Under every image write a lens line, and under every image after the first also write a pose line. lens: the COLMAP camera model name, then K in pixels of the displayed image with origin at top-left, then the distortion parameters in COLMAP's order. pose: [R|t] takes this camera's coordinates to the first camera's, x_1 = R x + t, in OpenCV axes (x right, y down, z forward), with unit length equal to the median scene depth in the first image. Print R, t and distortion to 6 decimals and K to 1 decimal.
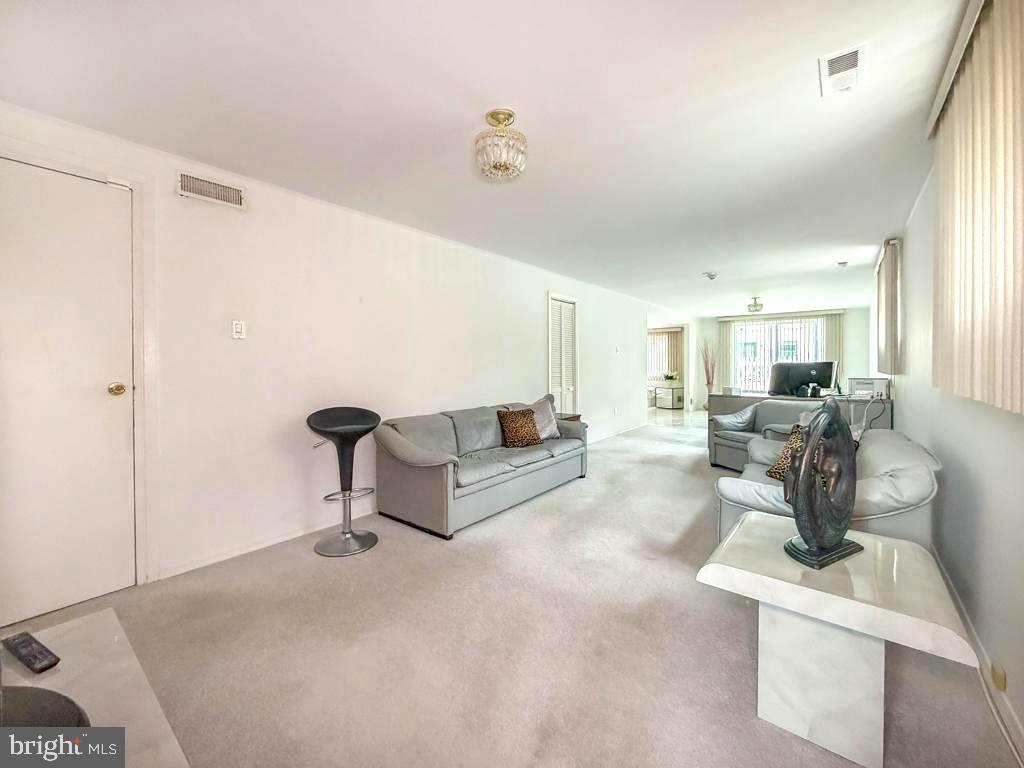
lens RADIAL K [[417.6, 0, 528.8], [0, 417.6, 364.0], [0, 0, 1]] dist [0.001797, 0.000244]
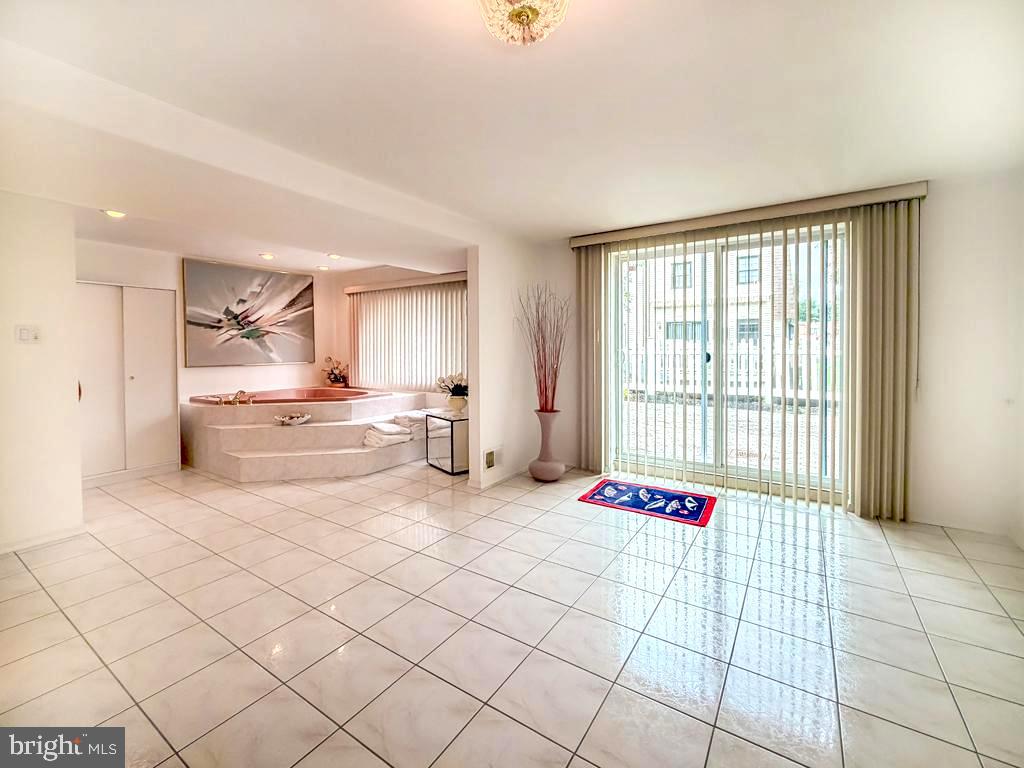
lens RADIAL K [[440.6, 0, 483.9], [0, 440.6, 352.4], [0, 0, 1]] dist [0.002458, 0.000883]
pose [[0.999291, -0.002661, 0.037546, 0.358919], [0.002656, 0.999996, 0.000196, -0.004272], [-0.037546, -0.000096, 0.999295, 0.595959]]
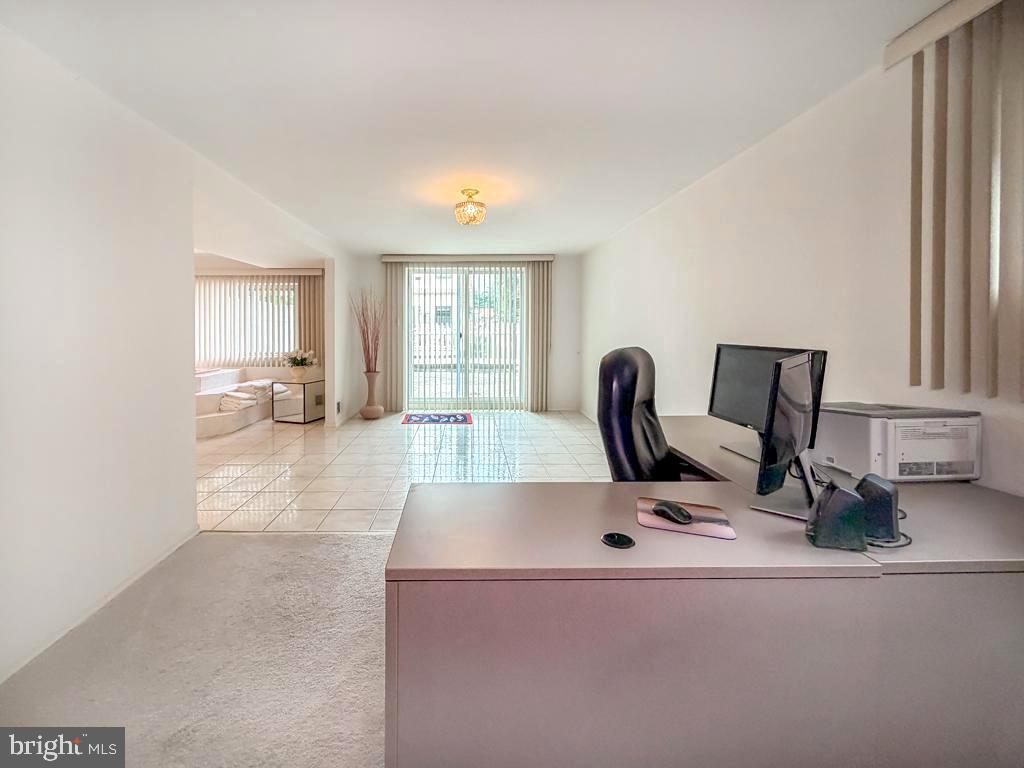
lens RADIAL K [[417.6, 0, 473.0], [0, 417.6, 335.0], [0, 0, 1]] dist [0.001797, 0.000244]
pose [[0.792413, -0.008942, 0.609920, 0.198229], [0.006501, 0.999960, 0.006213, -0.003316], [-0.609951, -0.000958, 0.792439, 0.466843]]
